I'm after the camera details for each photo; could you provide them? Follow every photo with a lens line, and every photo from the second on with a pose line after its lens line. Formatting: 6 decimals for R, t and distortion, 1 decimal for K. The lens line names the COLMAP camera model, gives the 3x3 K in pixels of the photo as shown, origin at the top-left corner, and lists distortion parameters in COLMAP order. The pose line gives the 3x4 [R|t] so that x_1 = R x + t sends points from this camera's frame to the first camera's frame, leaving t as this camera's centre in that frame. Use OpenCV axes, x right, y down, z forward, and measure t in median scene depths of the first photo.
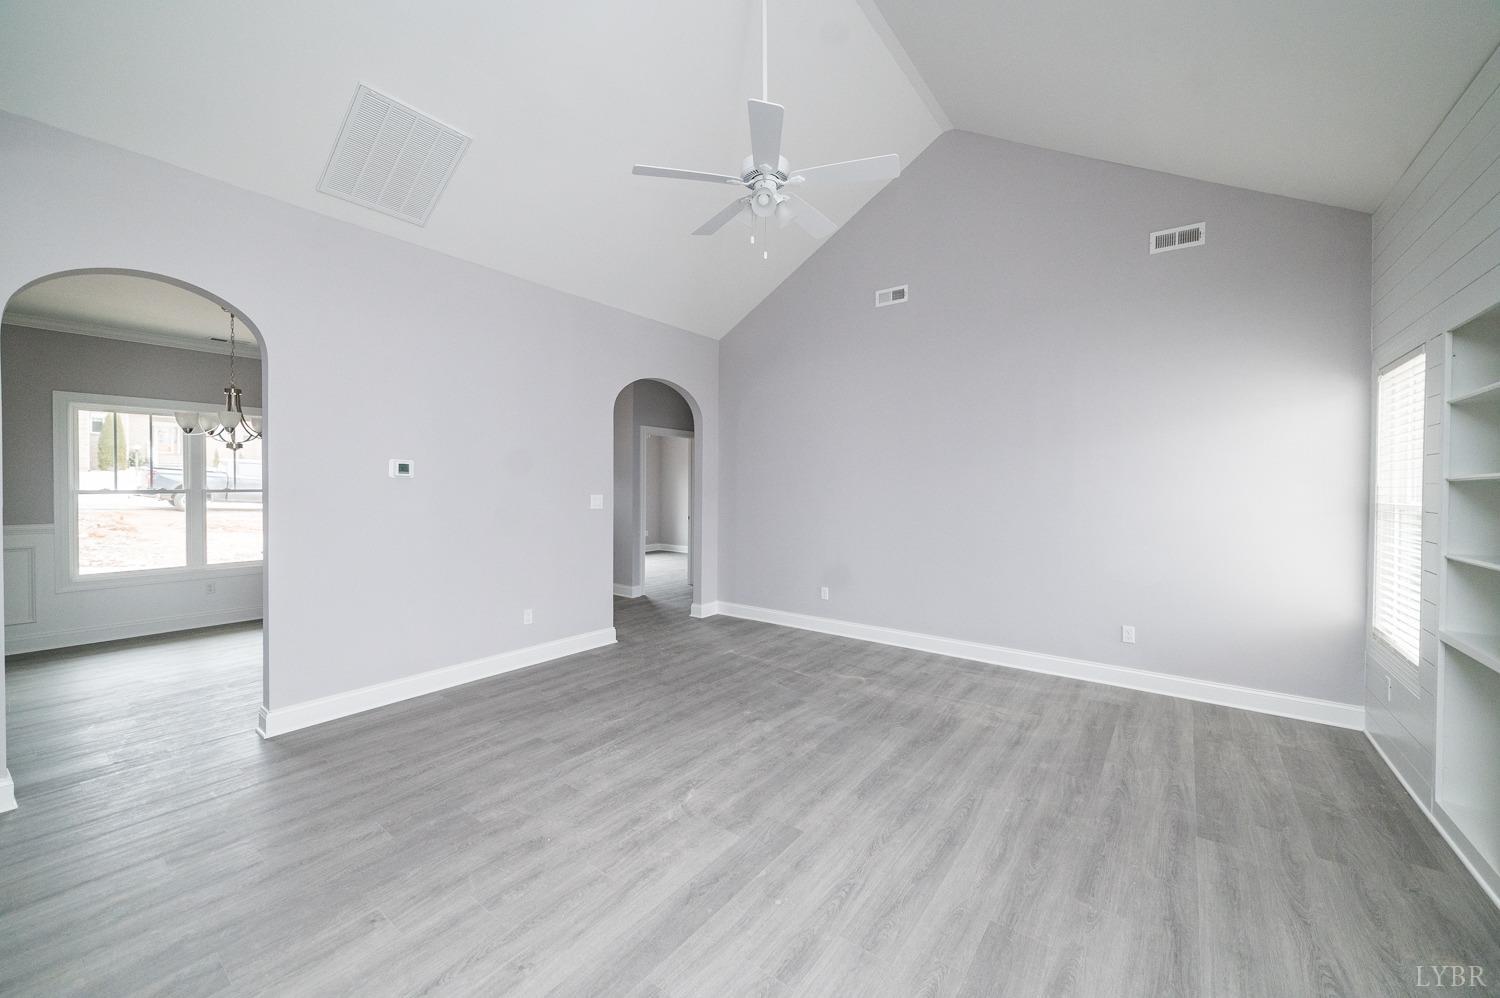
lens RADIAL K [[574.7, 0, 755.1], [0, 574.7, 486.3], [0, 0, 1]] dist [0.001258, 0.000415]
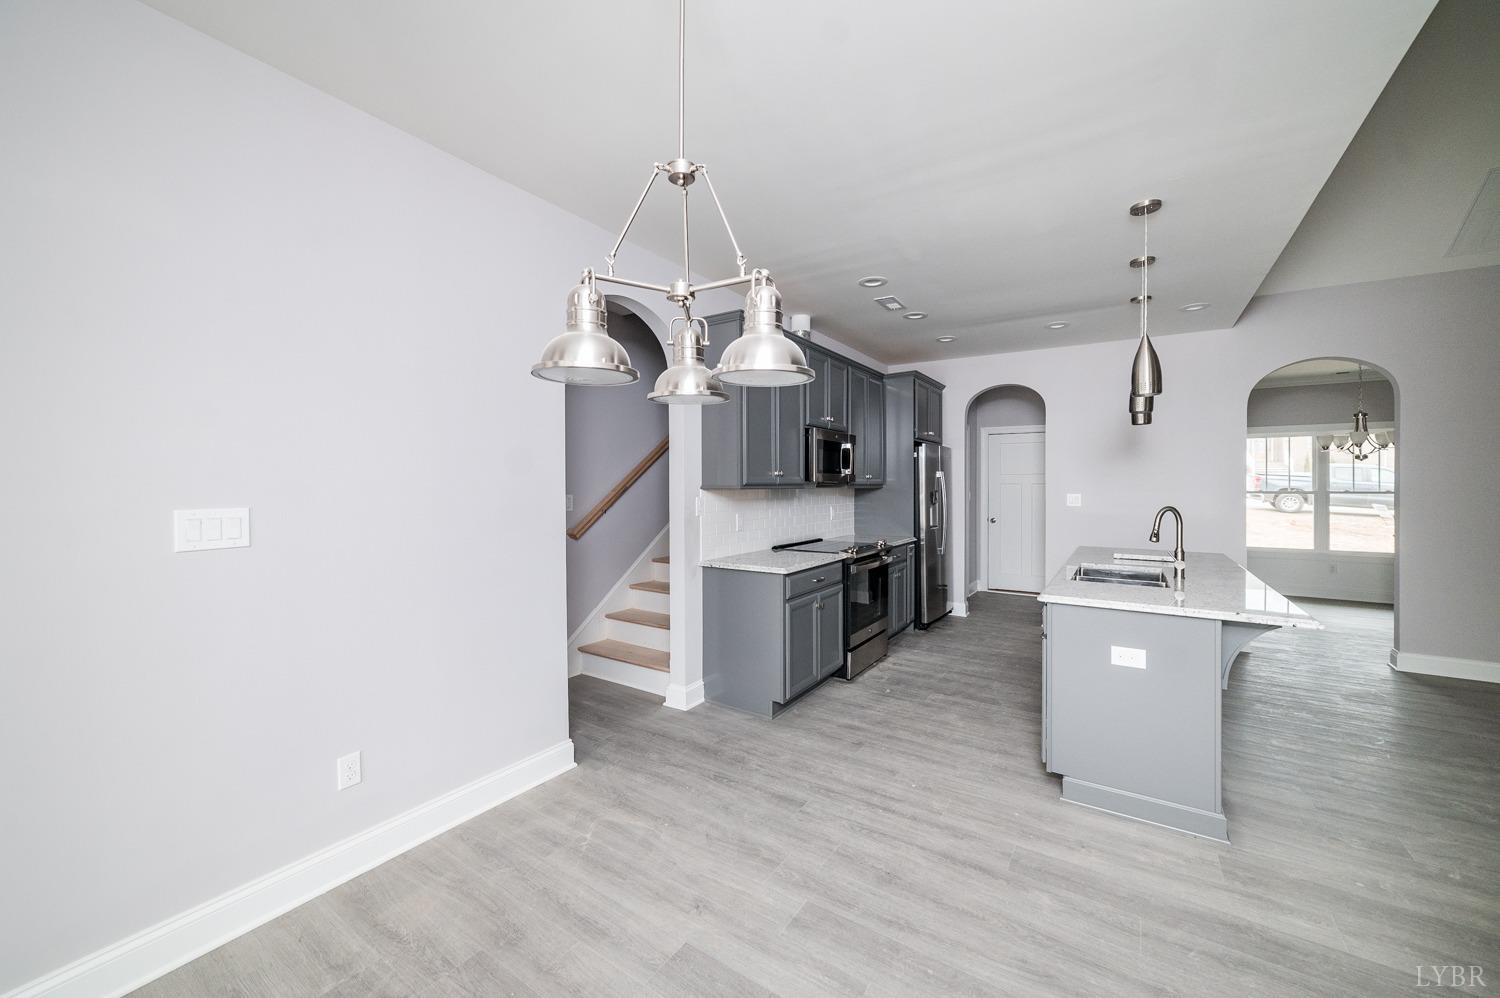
lens RADIAL K [[574.7, 0, 755.1], [0, 574.7, 486.3], [0, 0, 1]] dist [0.001258, 0.000415]
pose [[0.055598, -0.001337, -0.998452, 0.411093], [-0.005581, 0.999983, -0.001650, 0.006829], [0.998438, 0.005664, 0.055590, -0.568515]]
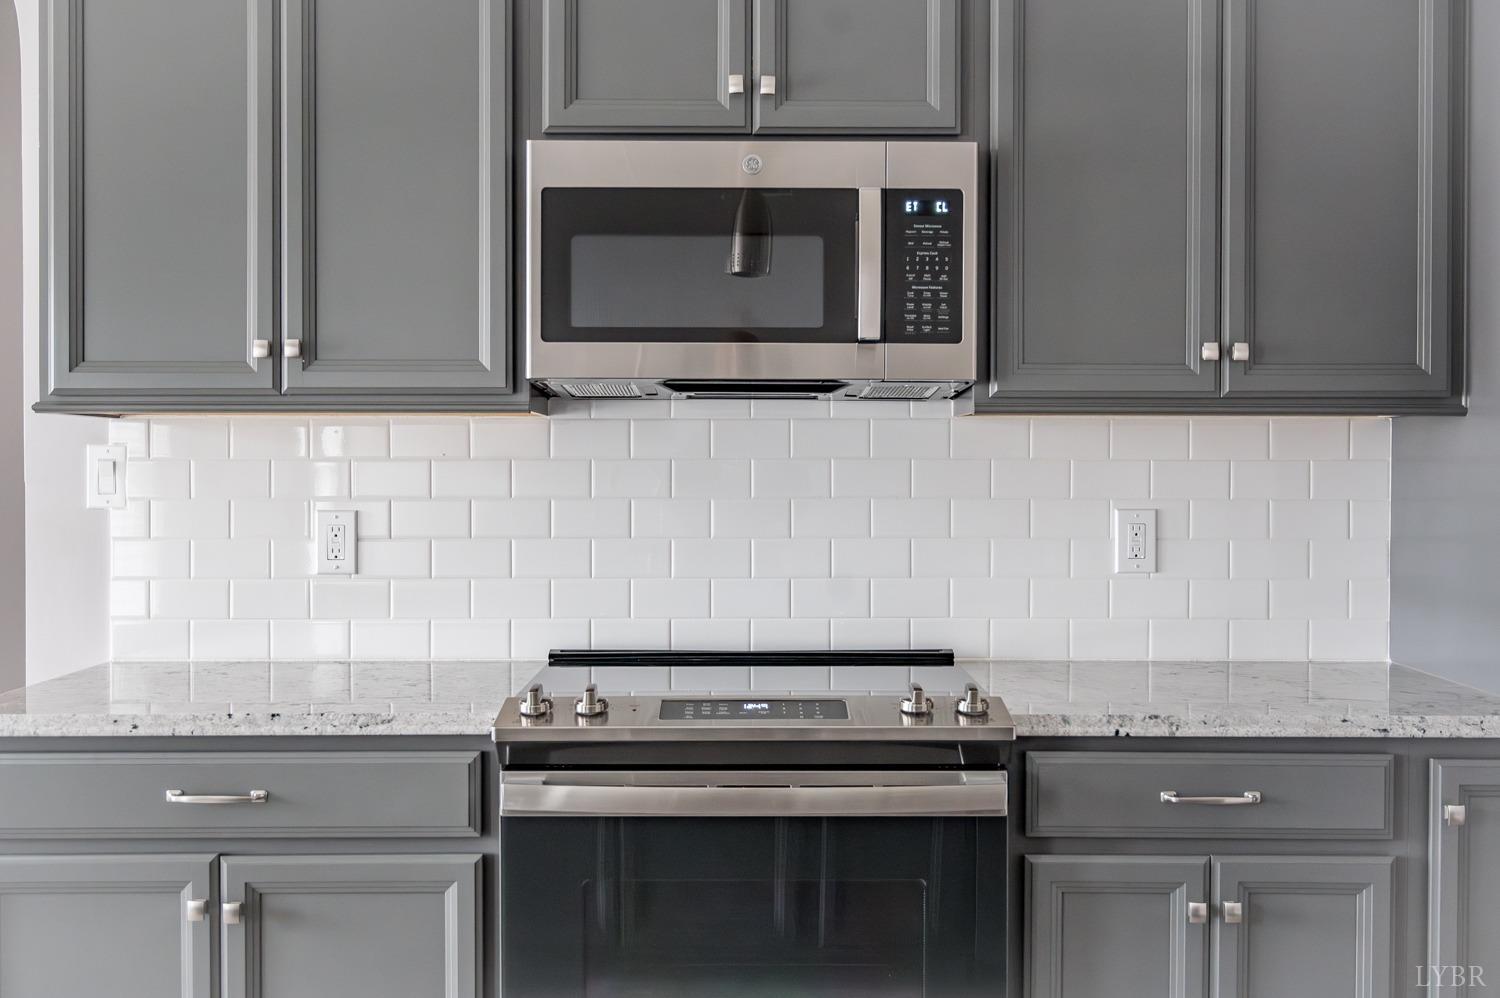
lens RADIAL K [[1524.0, 0, 753.8], [0, 1524.0, 455.8], [0, 0, 1]] dist [-0.007345, -0.002923]
pose [[-0.802662, -0.008102, -0.596379, -0.461093], [-0.007351, 0.999966, -0.003692, 0.032969], [0.596389, 0.001420, -0.802694, 0.282510]]
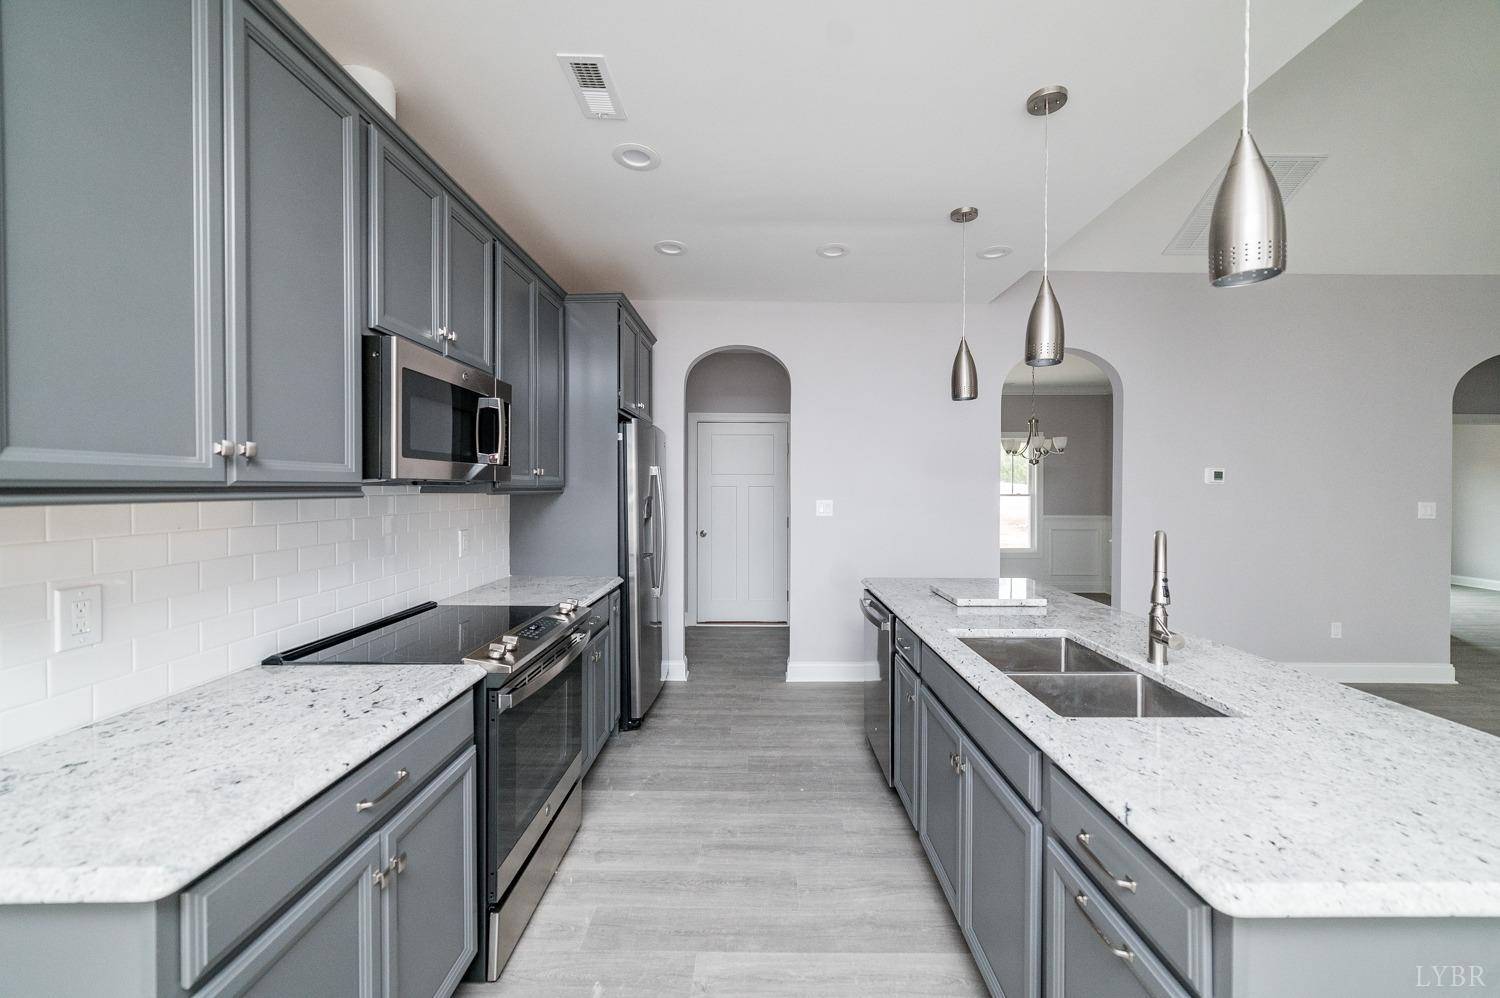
lens RADIAL K [[574.6, 0, 765.9], [0, 574.6, 490.3], [0, 0, 1]] dist [-0.000207, 0.000104]
pose [[0.598911, 0.001149, -0.800815, -0.259785], [-0.003864, 0.999991, -0.001455, 0.002651], [0.800806, 0.003966, 0.598911, -0.409842]]
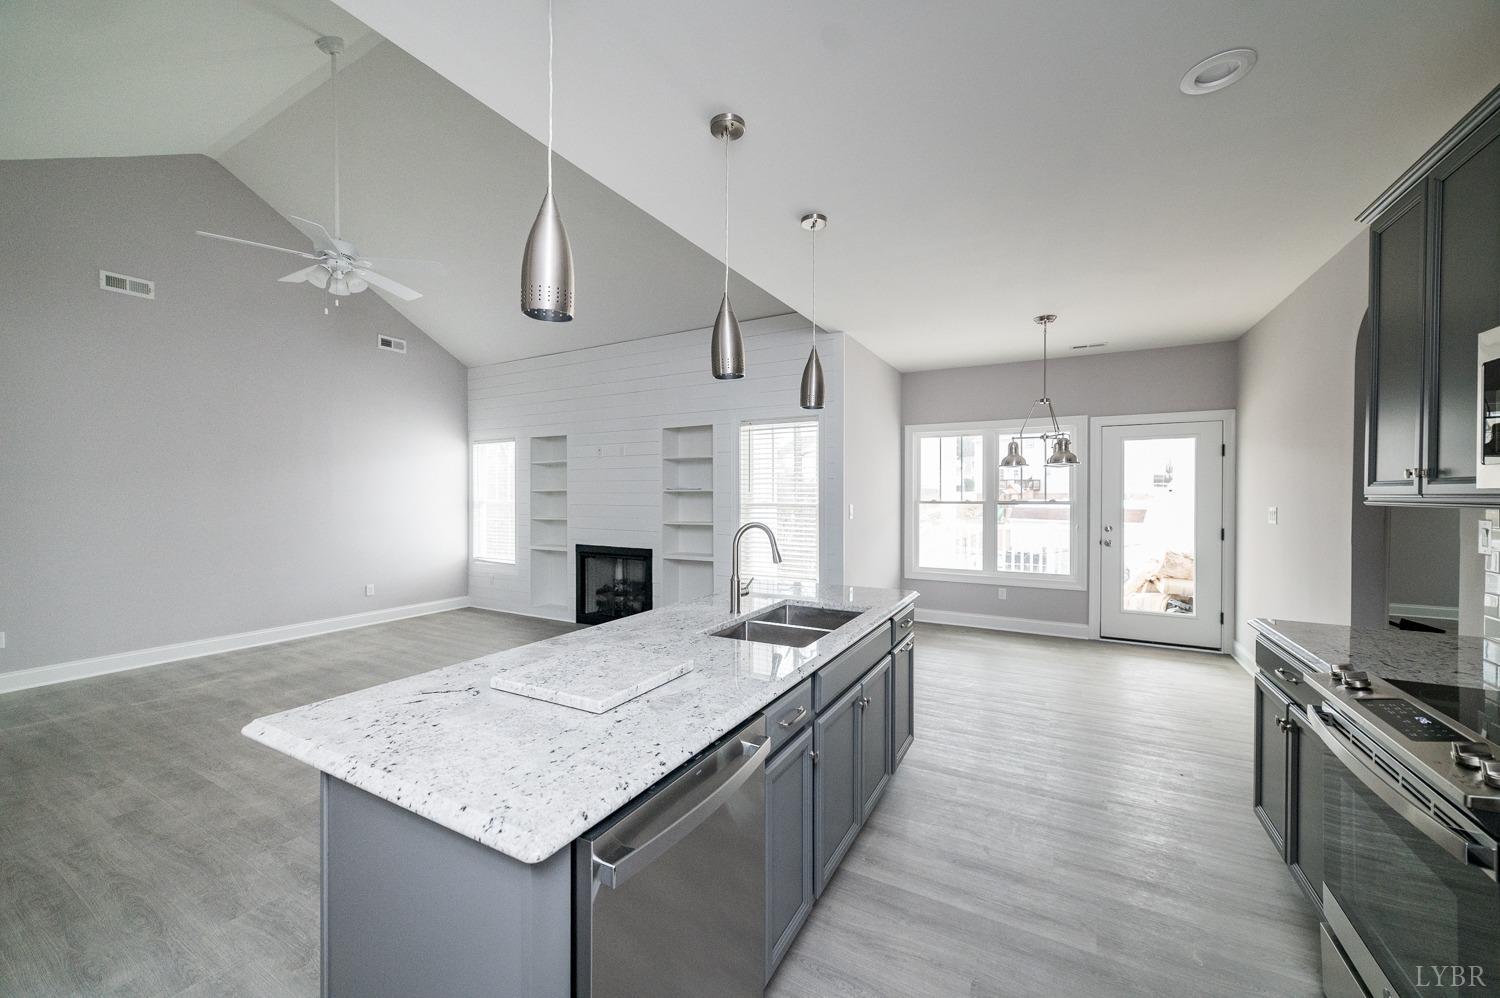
lens RADIAL K [[568.1, 0, 753.3], [0, 568.1, 499.1], [0, 0, 1]] dist [0.000430, 0.000344]
pose [[-0.129373, -0.013227, 0.991508, -1.158061], [0.001219, 0.999908, 0.013498, -0.005749], [-0.991595, 0.002955, -0.129345, 0.214183]]
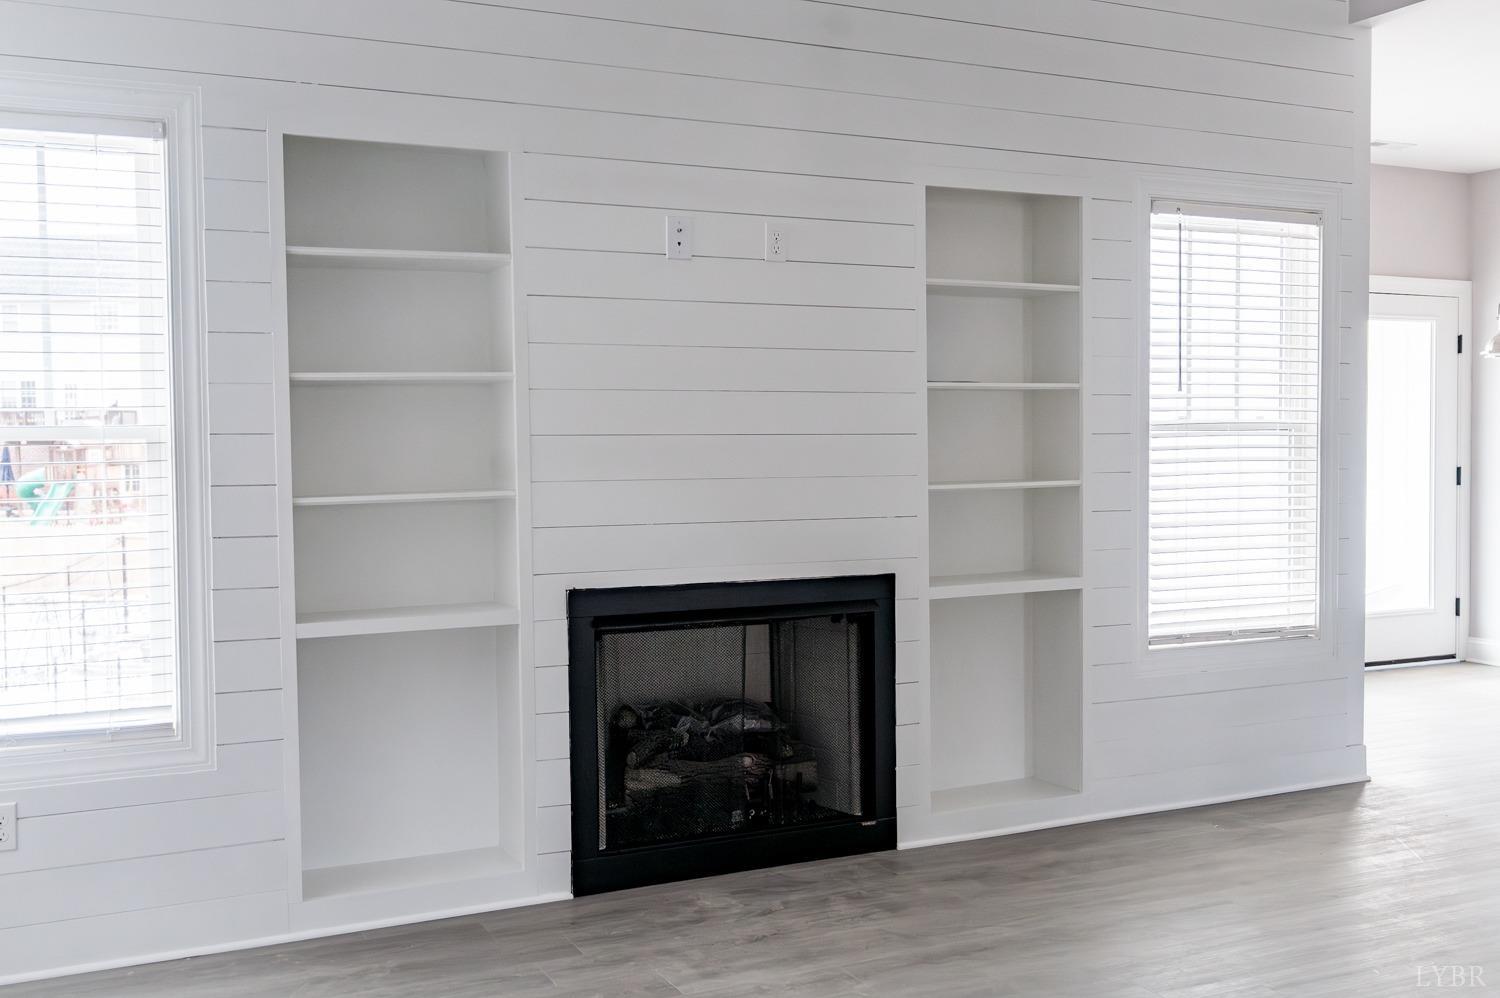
lens RADIAL K [[1478.3, 0, 751.1], [0, 1478.3, 497.9], [0, 0, 1]] dist [-0.000032, -0.002736]
pose [[-0.882731, -0.013294, 0.469691, 0.016898], [0.006599, 0.999150, 0.040681, 0.038349], [-0.469833, 0.039010, -0.881893, 1.527727]]
